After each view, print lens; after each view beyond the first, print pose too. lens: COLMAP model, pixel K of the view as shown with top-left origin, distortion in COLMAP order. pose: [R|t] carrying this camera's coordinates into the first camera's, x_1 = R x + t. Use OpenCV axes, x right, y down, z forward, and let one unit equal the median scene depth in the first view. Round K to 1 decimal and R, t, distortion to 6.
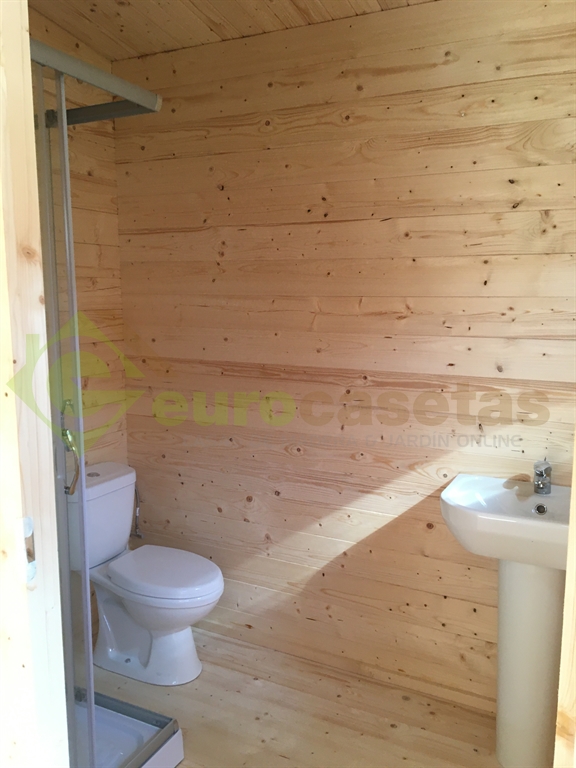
lens RADIAL K [[648.0, 0, 288.0], [0, 648.0, 384.0], [0, 0, 1]] dist [0.086465, -0.114051]
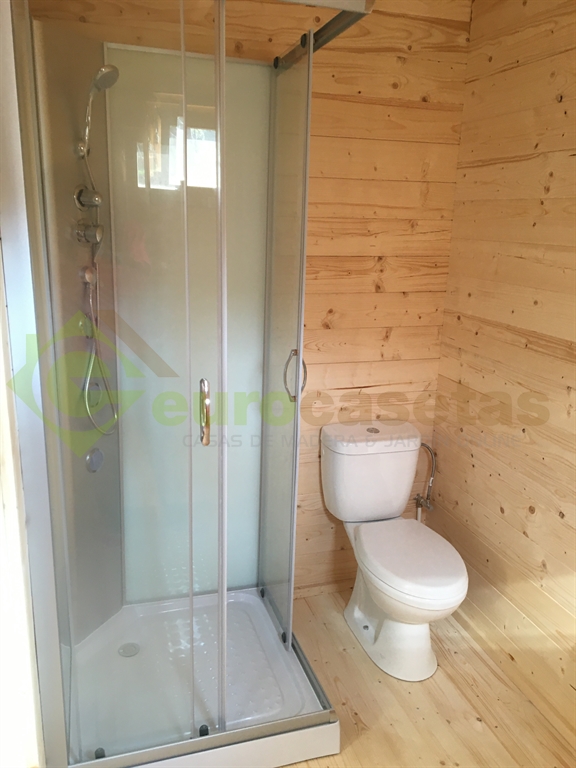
lens RADIAL K [[648.0, 0, 288.0], [0, 648.0, 384.0], [0, 0, 1]] dist [0.086465, -0.114051]
pose [[0.690393, 0.192886, -0.697247, 0.260879], [-0.124816, 0.981106, 0.147823, -0.052008], [0.712586, -0.015029, 0.701424, 0.240157]]
